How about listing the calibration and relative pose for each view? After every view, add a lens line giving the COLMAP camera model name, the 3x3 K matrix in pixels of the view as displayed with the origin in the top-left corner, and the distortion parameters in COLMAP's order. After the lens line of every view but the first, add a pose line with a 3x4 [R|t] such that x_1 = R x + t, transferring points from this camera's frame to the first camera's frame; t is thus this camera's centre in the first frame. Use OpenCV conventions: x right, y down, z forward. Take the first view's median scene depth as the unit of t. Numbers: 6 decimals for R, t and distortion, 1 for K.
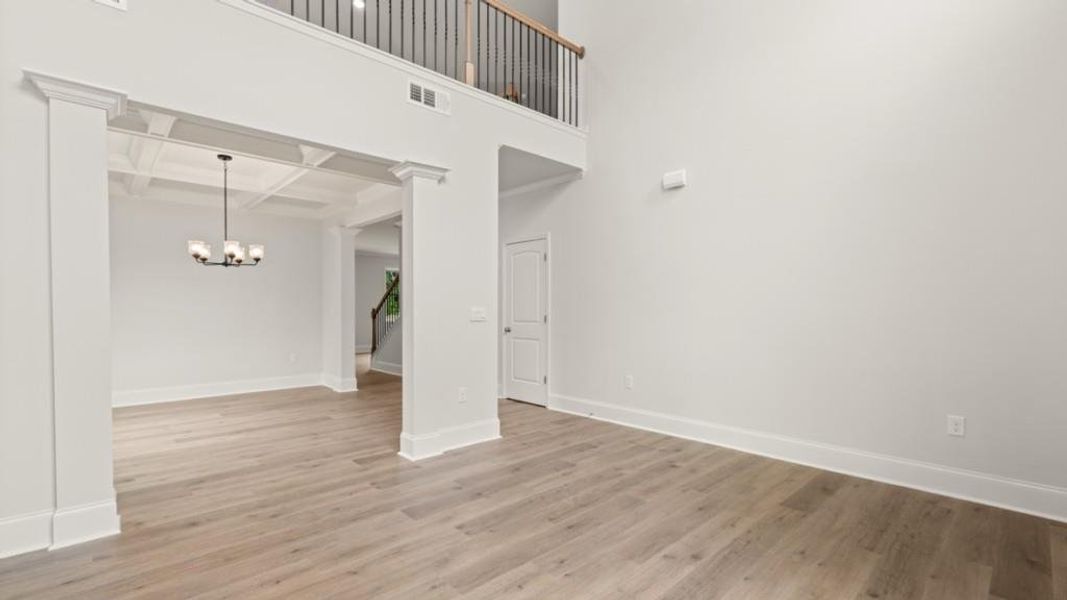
lens RADIAL K [[462.4, 0, 530.4], [0, 462.4, 310.2], [0, 0, 1]] dist [0.000004, -0.000299]
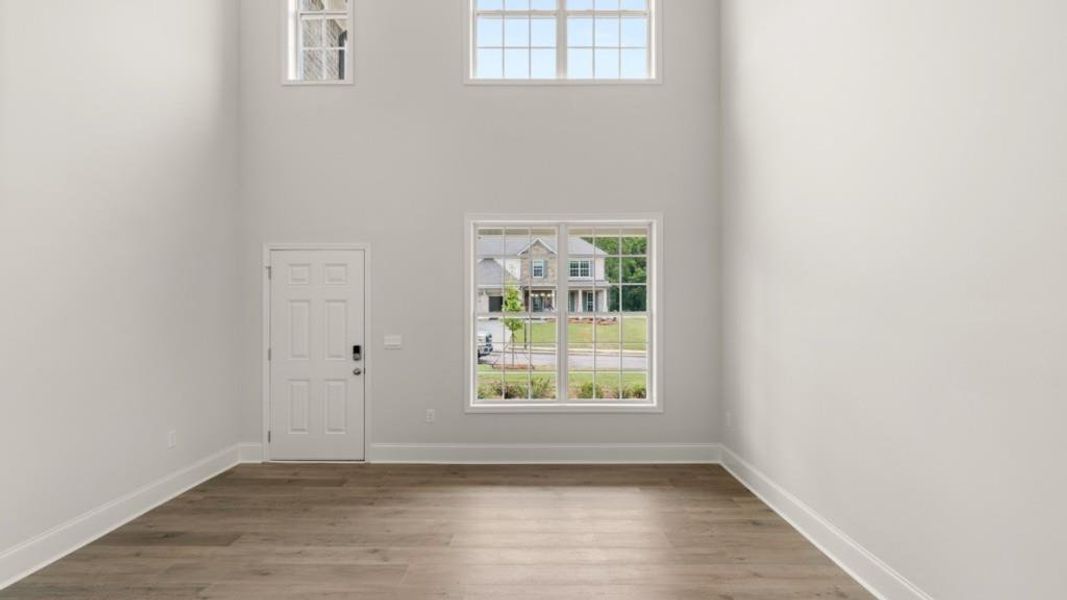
lens RADIAL K [[462.4, 0, 530.4], [0, 462.4, 310.2], [0, 0, 1]] dist [0.000004, -0.000299]
pose [[-0.728136, -0.000353, 0.685433, -0.708213], [0.002824, 0.999990, 0.003516, -0.108525], [-0.685427, 0.004496, -0.728127, 1.419181]]
